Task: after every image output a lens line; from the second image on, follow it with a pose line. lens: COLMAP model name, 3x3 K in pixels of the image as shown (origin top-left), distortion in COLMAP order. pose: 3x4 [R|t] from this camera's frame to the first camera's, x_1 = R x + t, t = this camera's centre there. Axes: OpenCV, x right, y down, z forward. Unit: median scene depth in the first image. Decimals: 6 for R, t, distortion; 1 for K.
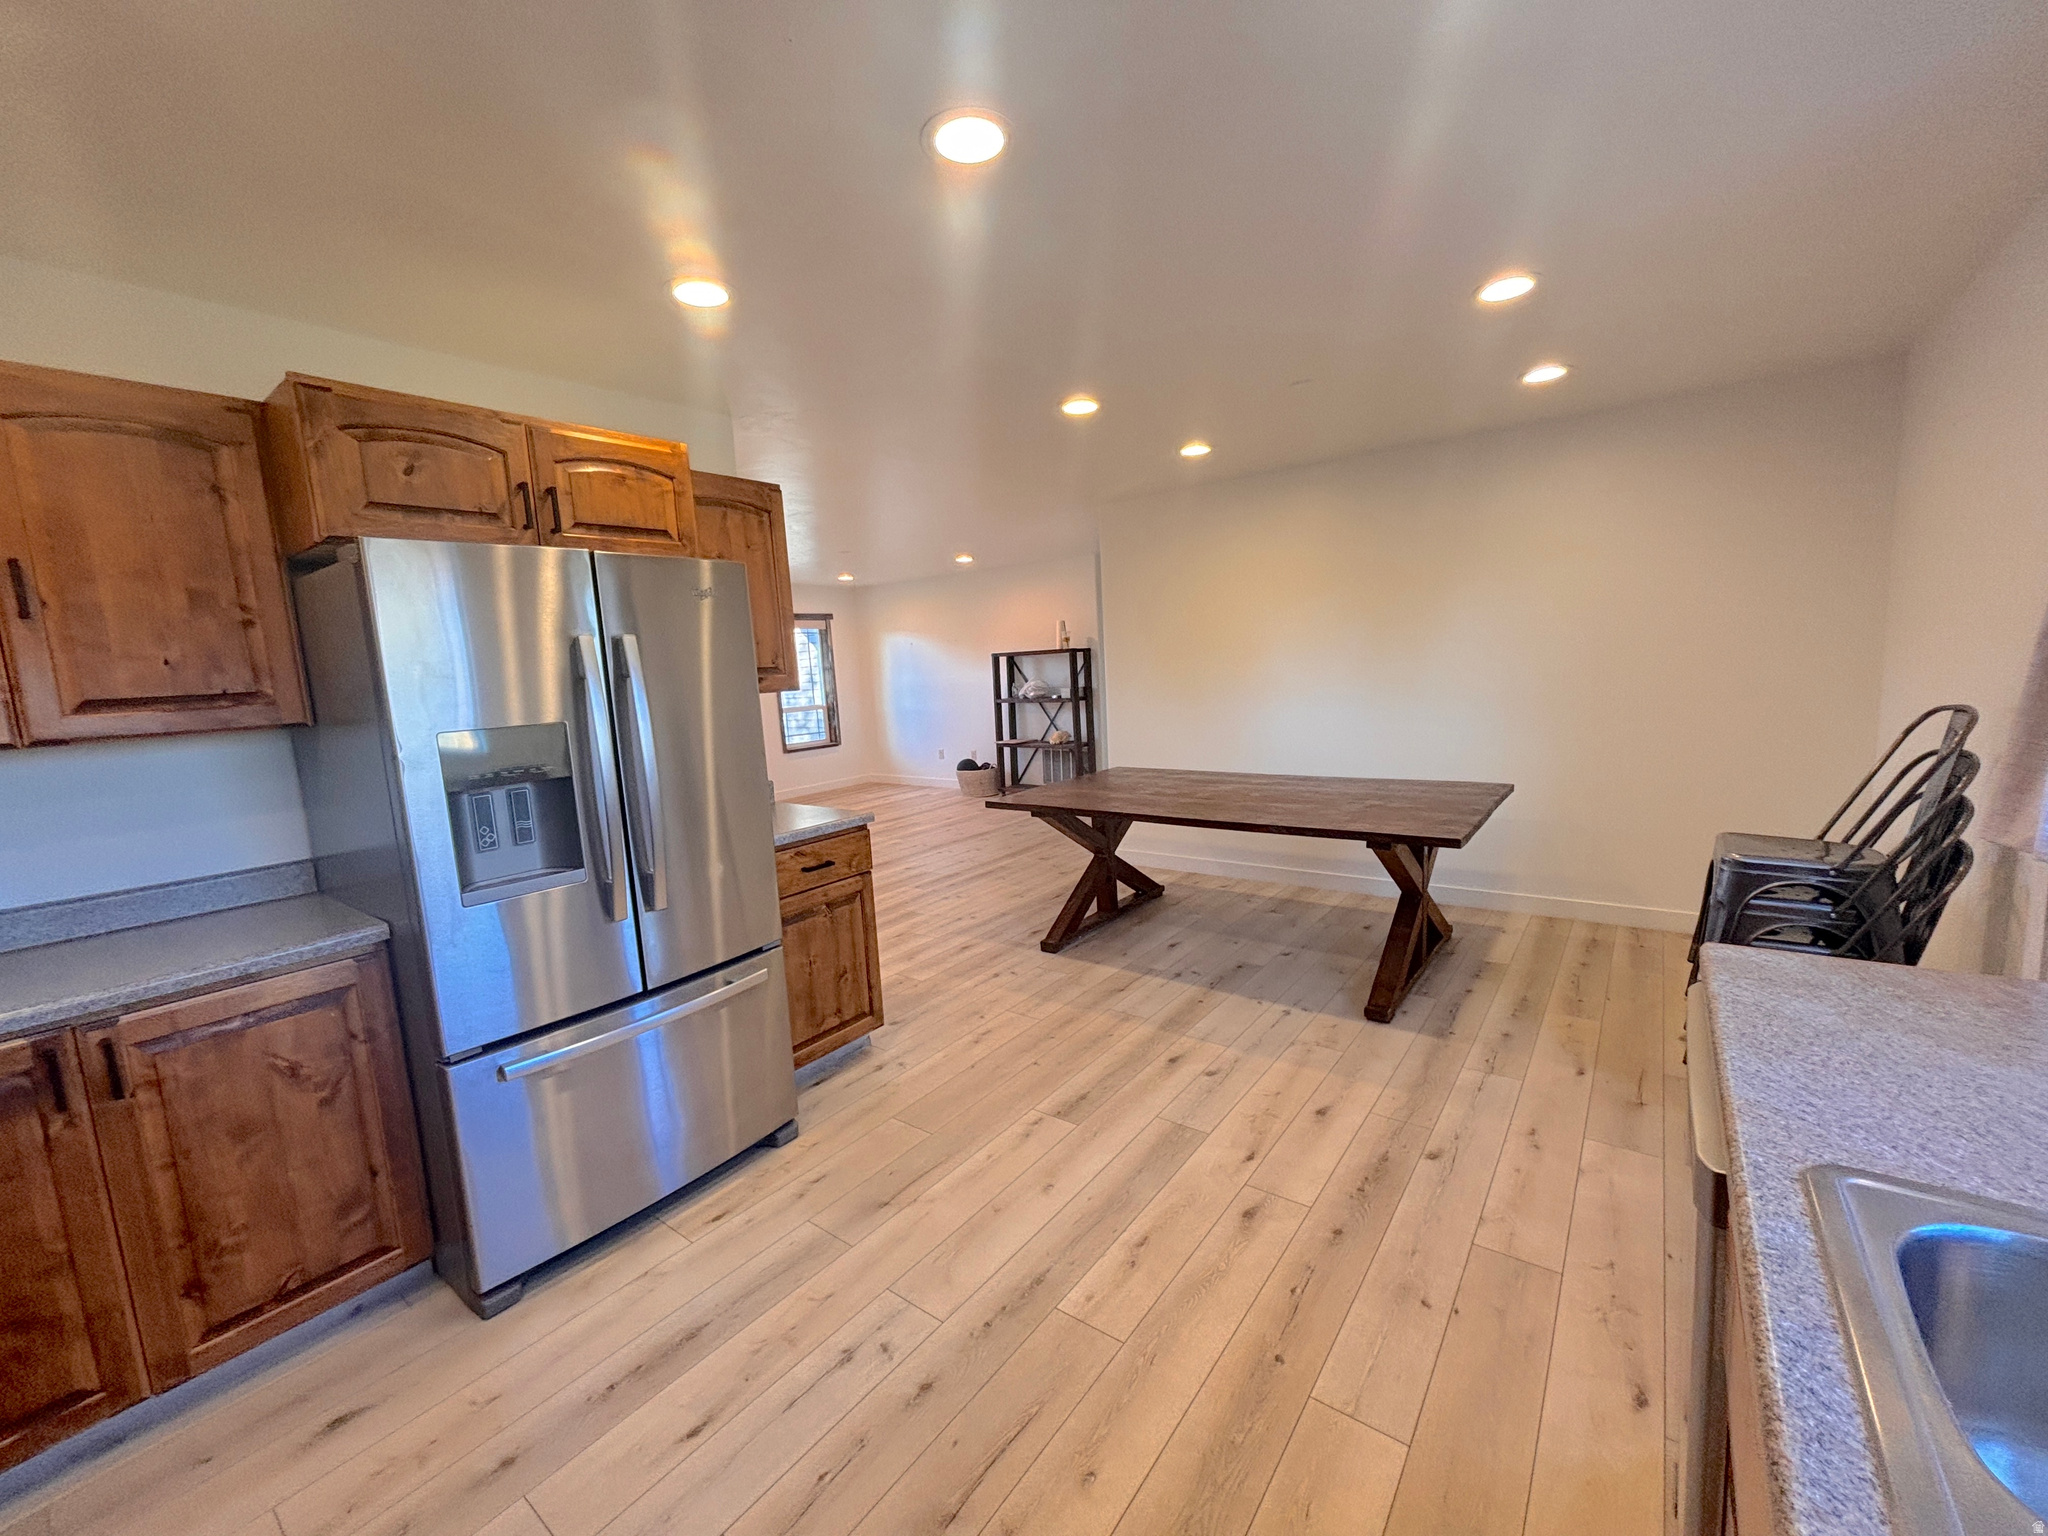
lens RADIAL K [[820.1, 0, 1031.1], [0, 820.1, 773.9], [0, 0, 1]] dist [0.003237, -0.001886]
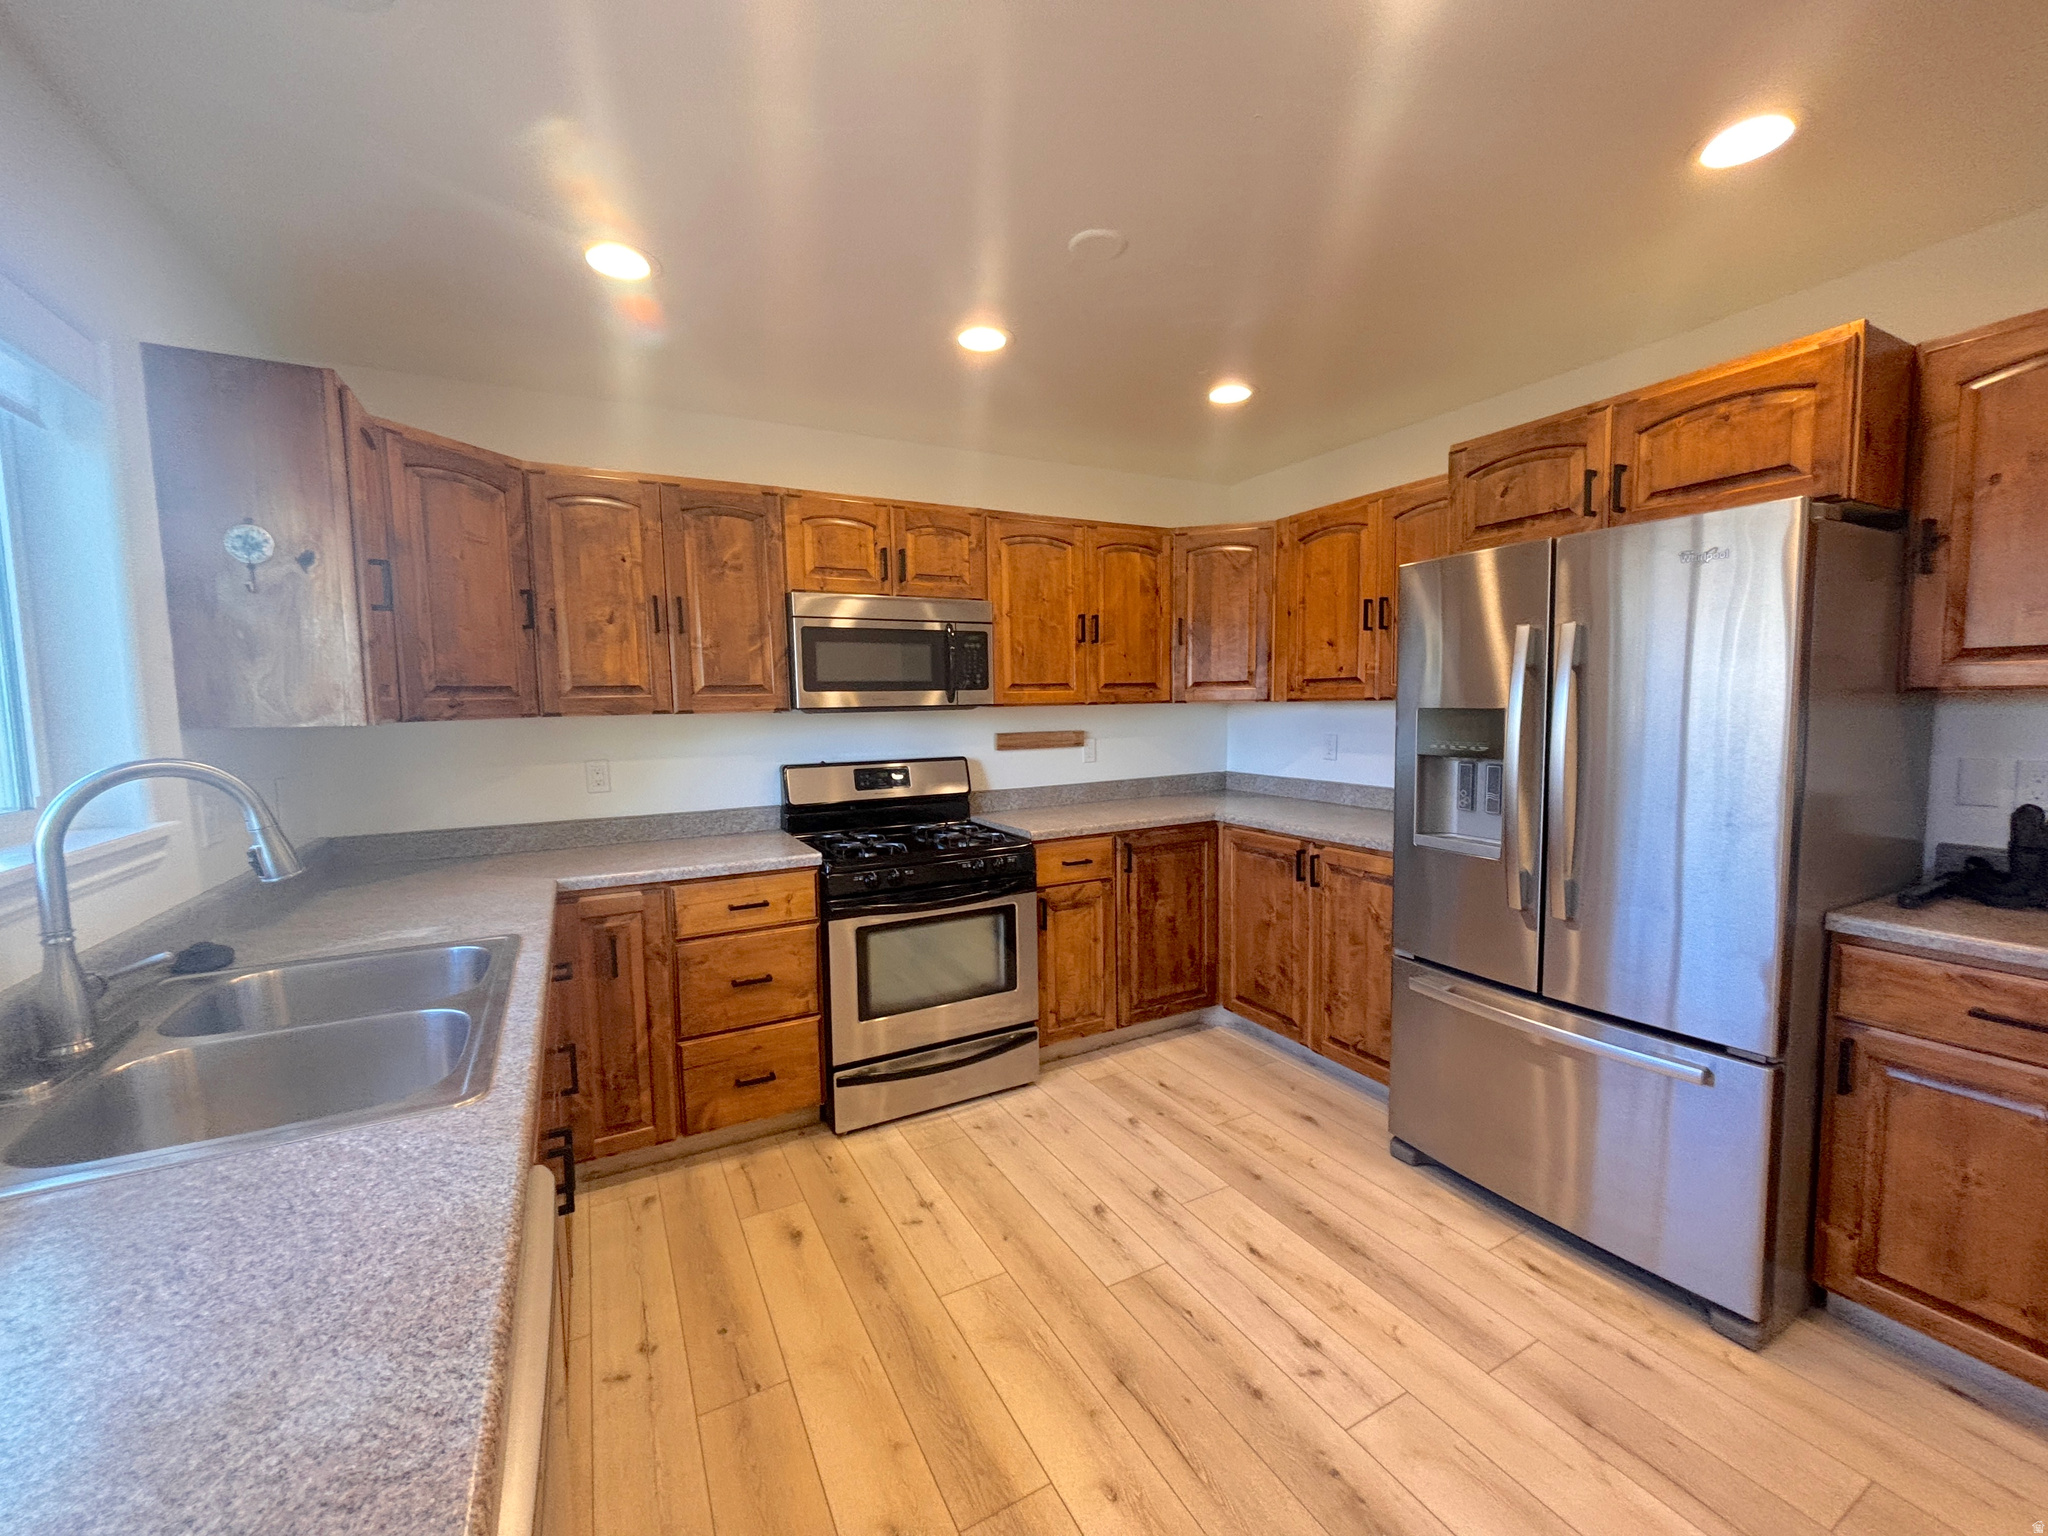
lens RADIAL K [[820.1, 0, 1024.9], [0, 820.1, 769.2], [0, 0, 1]] dist [0.003237, -0.001886]
pose [[-0.406771, 0.133926, -0.903660, 0.653173], [-0.086077, 0.979176, 0.183864, -0.125665], [0.909466, 0.152575, -0.386773, 0.847896]]
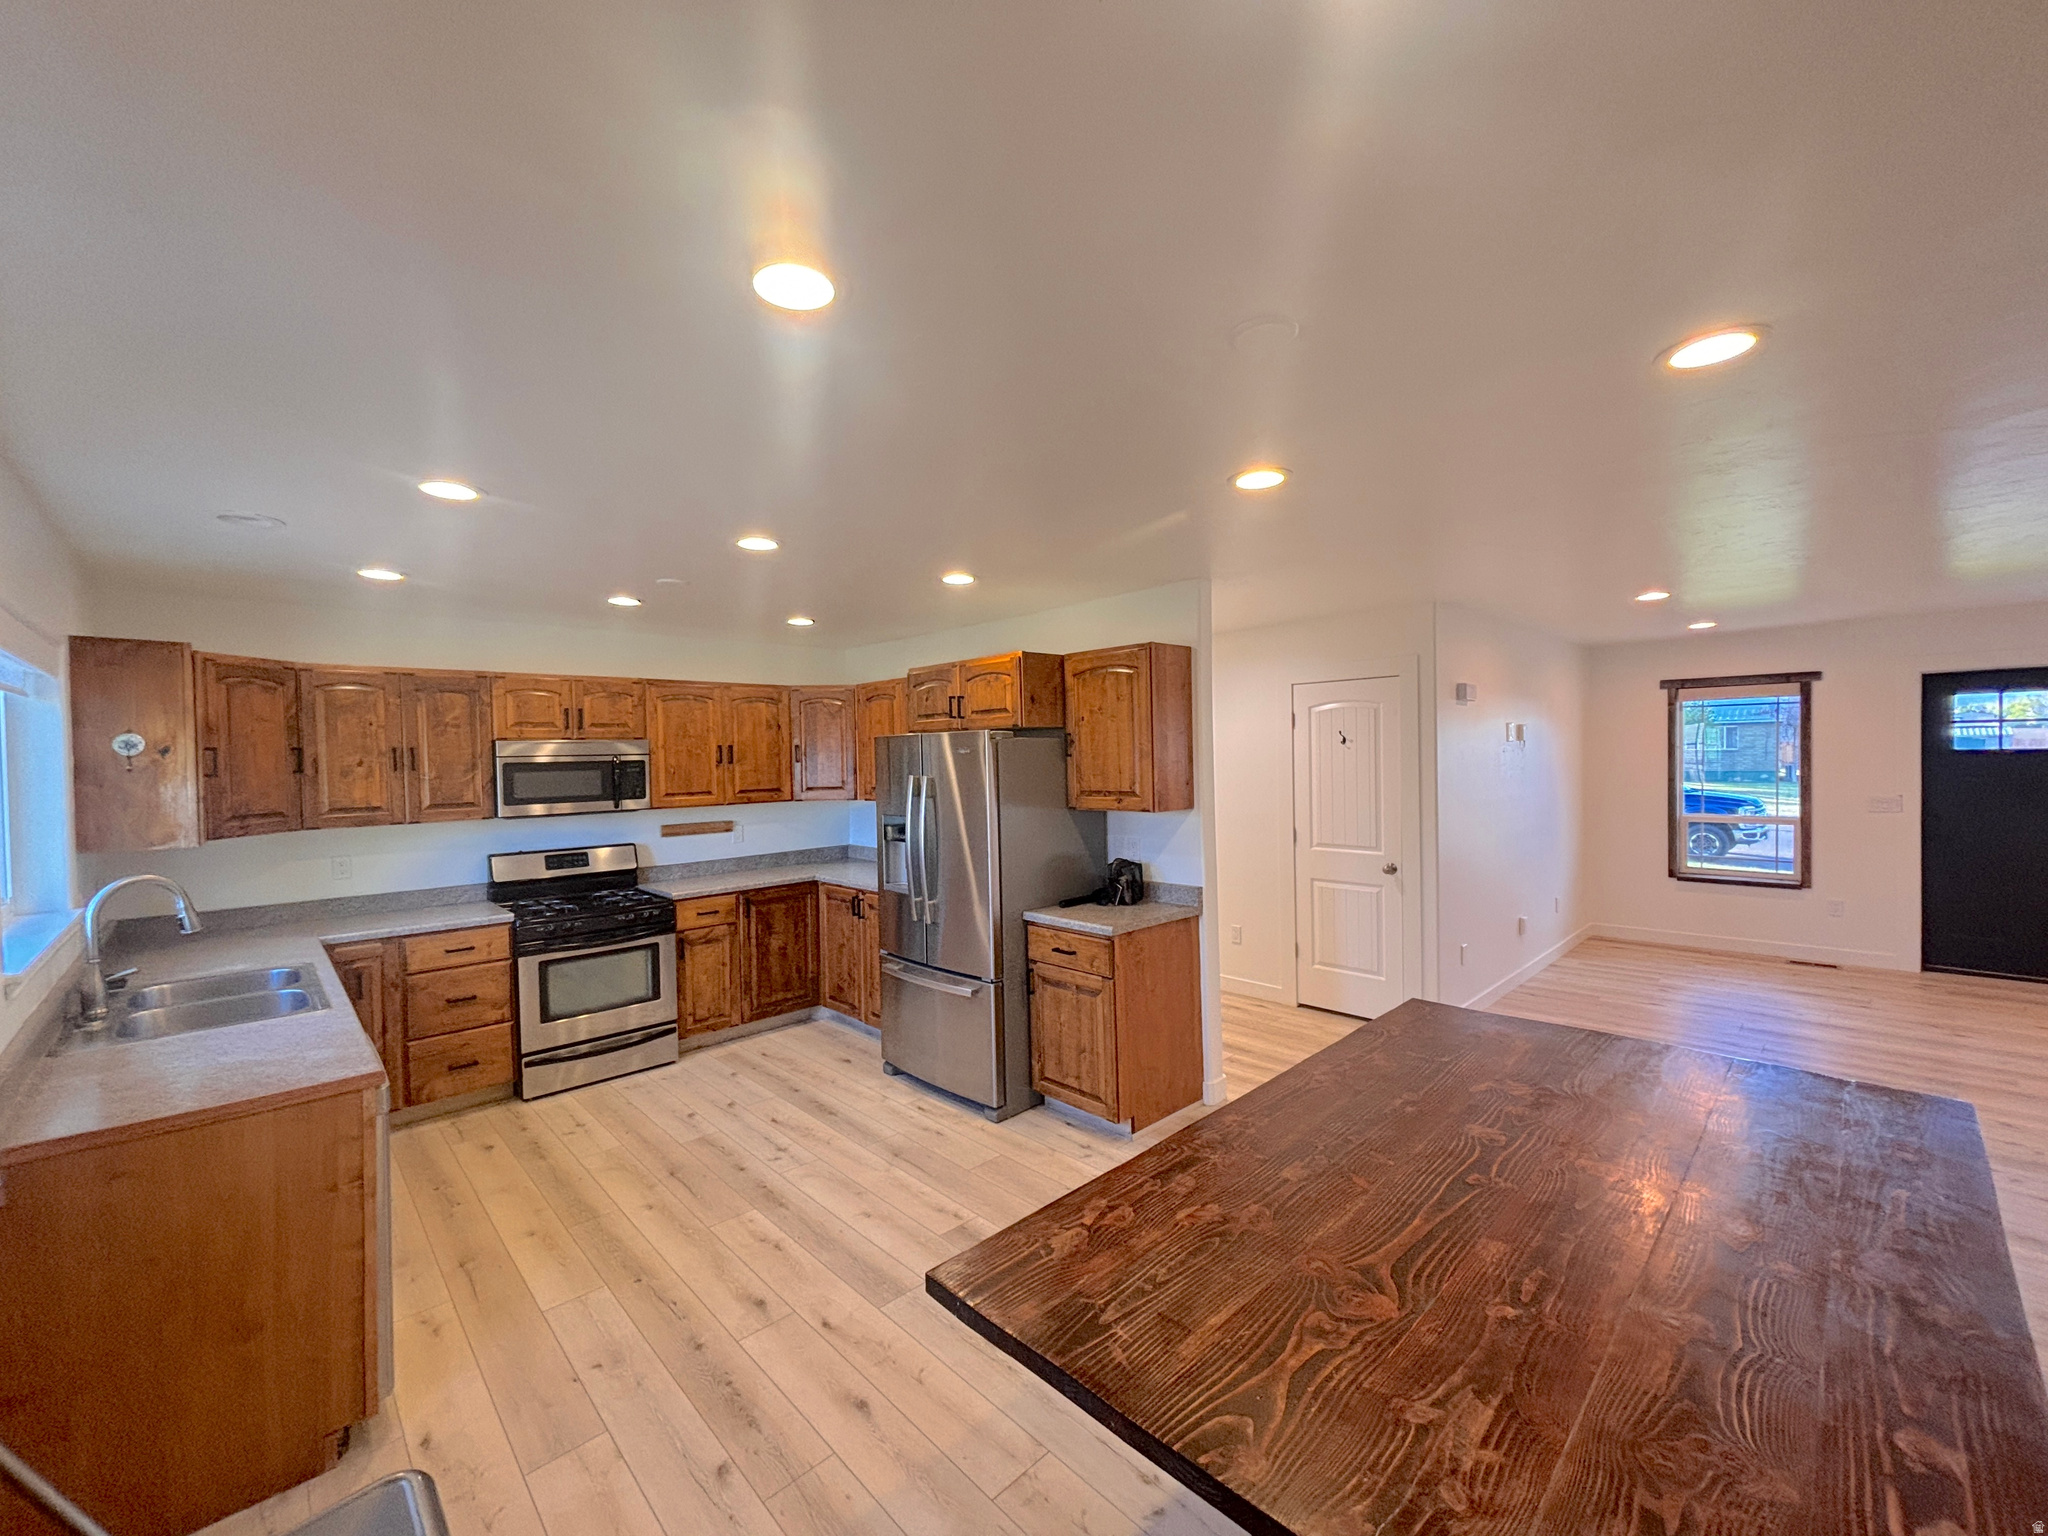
lens RADIAL K [[820.1, 0, 1016.8], [0, 820.1, 770.9], [0, 0, 1]] dist [0.003237, -0.001886]
pose [[-0.157130, 0.072676, -0.984900, 1.392333], [-0.104047, 0.990520, 0.089690, -0.383747], [0.982082, 0.116569, -0.148079, 1.540246]]
